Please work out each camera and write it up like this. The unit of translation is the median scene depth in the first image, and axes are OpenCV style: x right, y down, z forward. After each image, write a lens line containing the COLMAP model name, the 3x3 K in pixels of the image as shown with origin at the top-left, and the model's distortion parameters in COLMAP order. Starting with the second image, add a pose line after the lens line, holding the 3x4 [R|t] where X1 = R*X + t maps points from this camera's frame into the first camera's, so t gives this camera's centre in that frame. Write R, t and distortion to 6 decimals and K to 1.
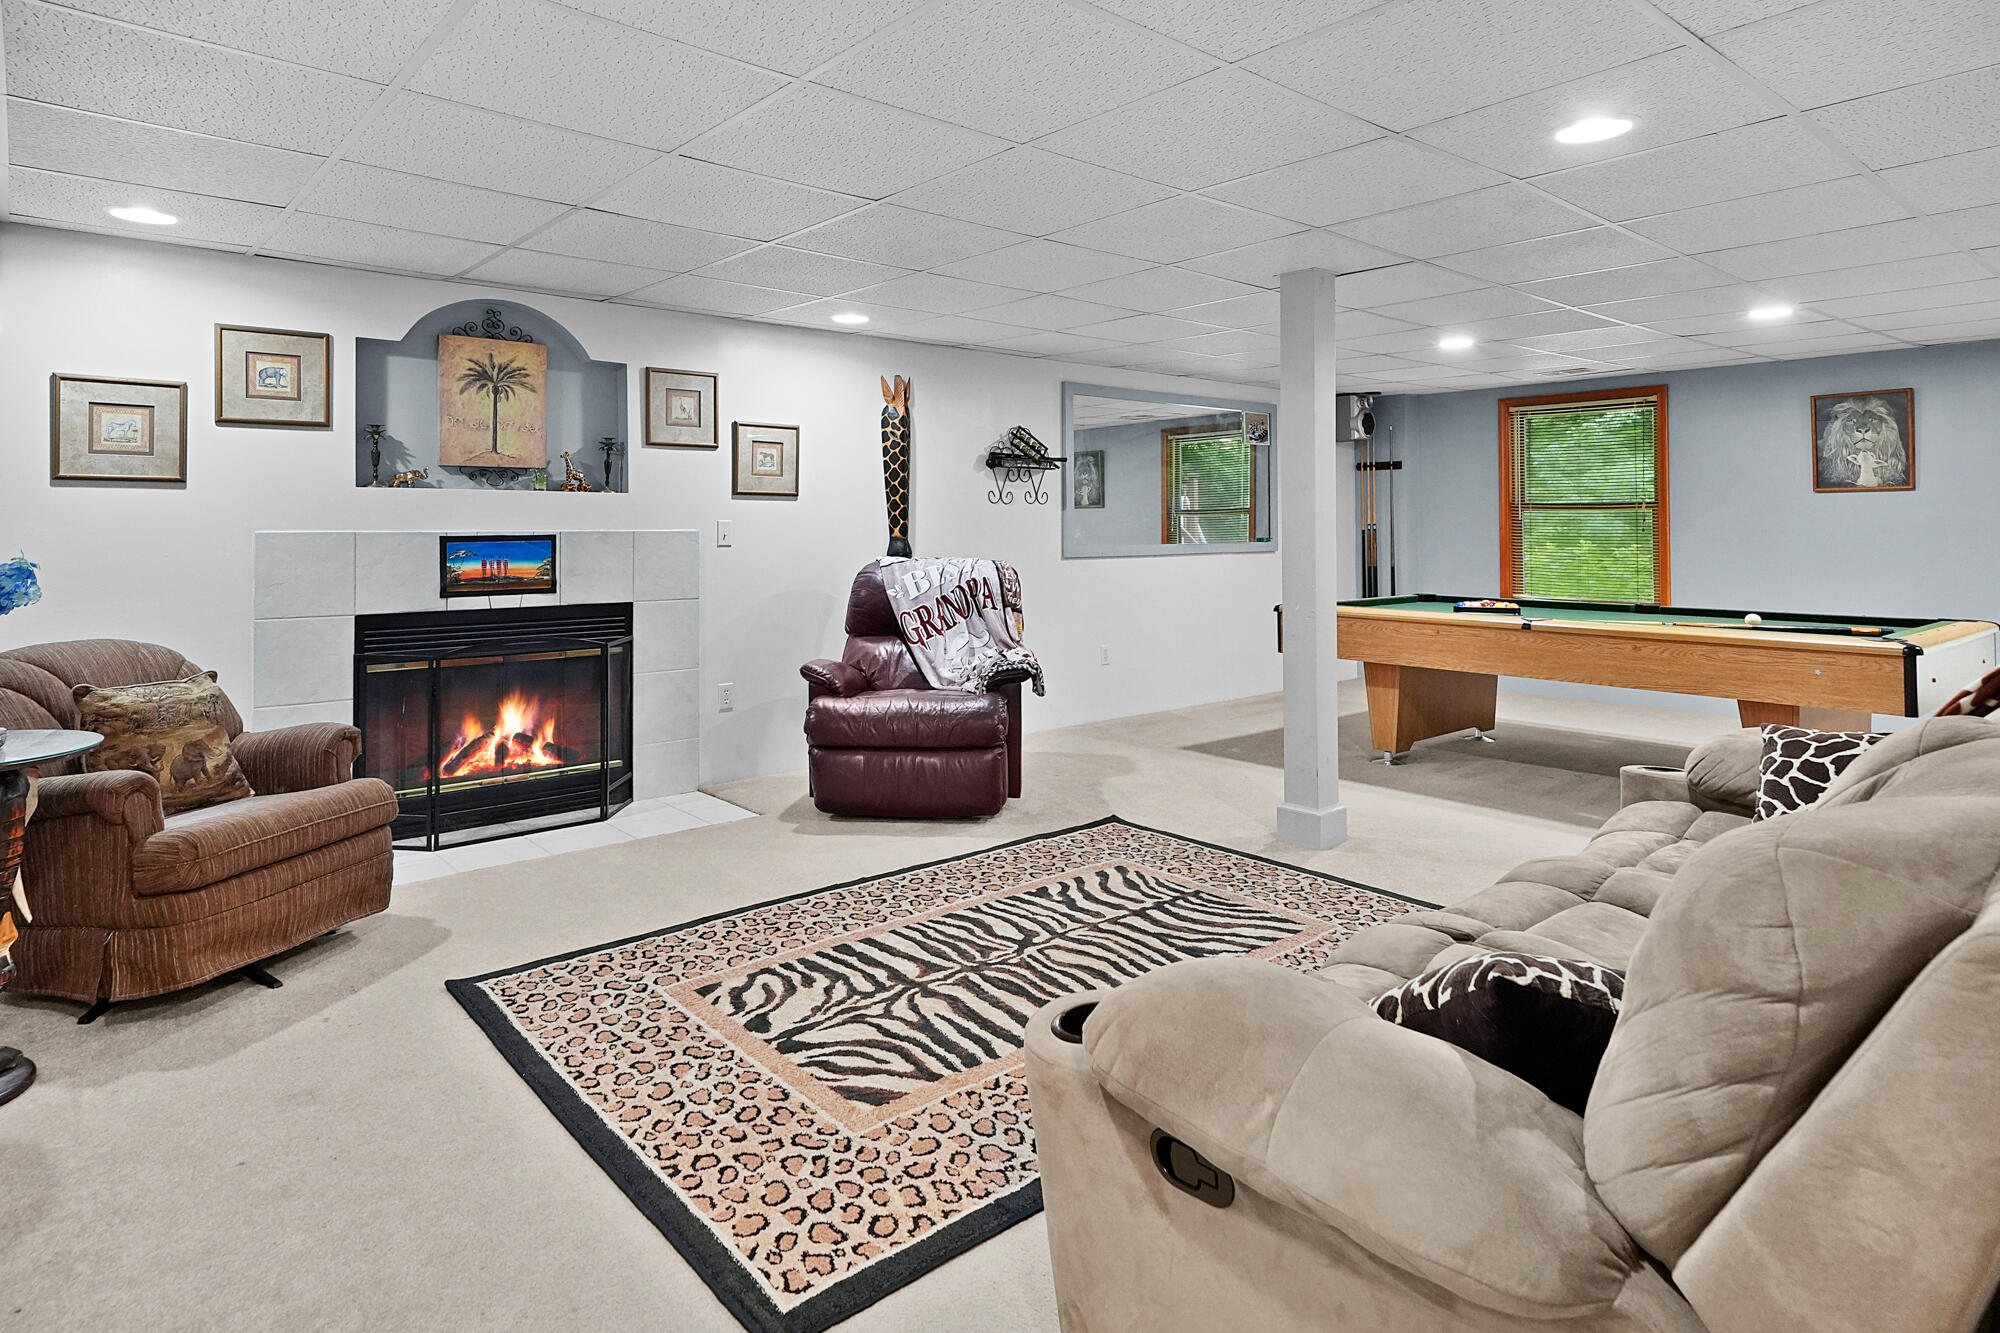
lens RADIAL K [[1086.6, 0, 1028.7], [0, 1086.6, 513.3], [0, 0, 1]] dist [0.012789, 0.003291]
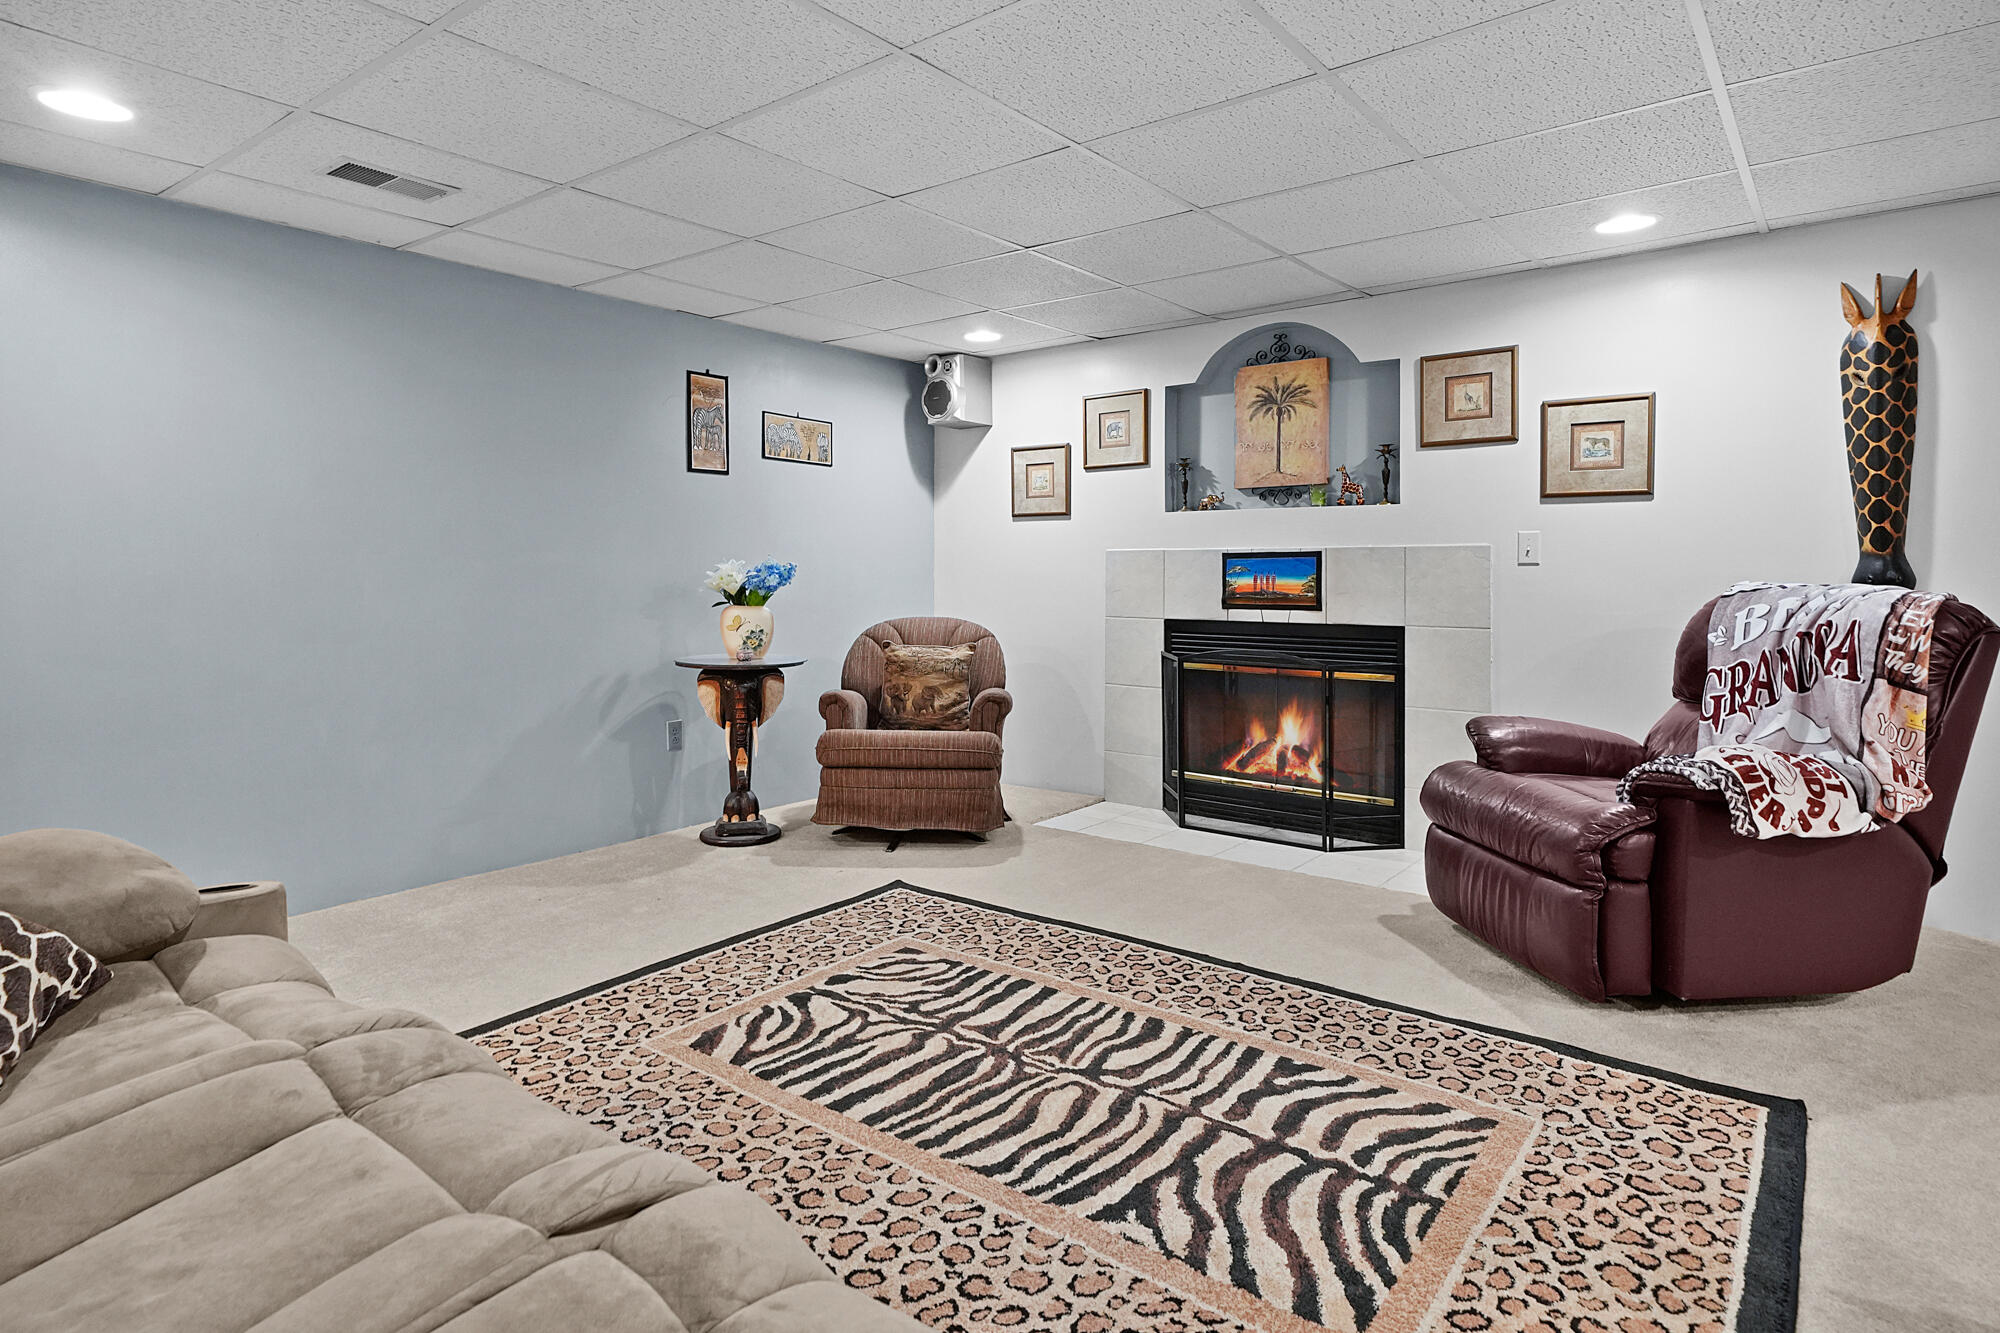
lens RADIAL K [[1086.6, 0, 976.3], [0, 1086.6, 599.2], [0, 0, 1]] dist [0.012789, 0.003291]
pose [[0.184368, 0.030243, -0.982392, 0.473490], [0.015618, 0.999310, 0.033695, 0.025341], [0.982733, -0.021555, 0.183769, 0.519226]]
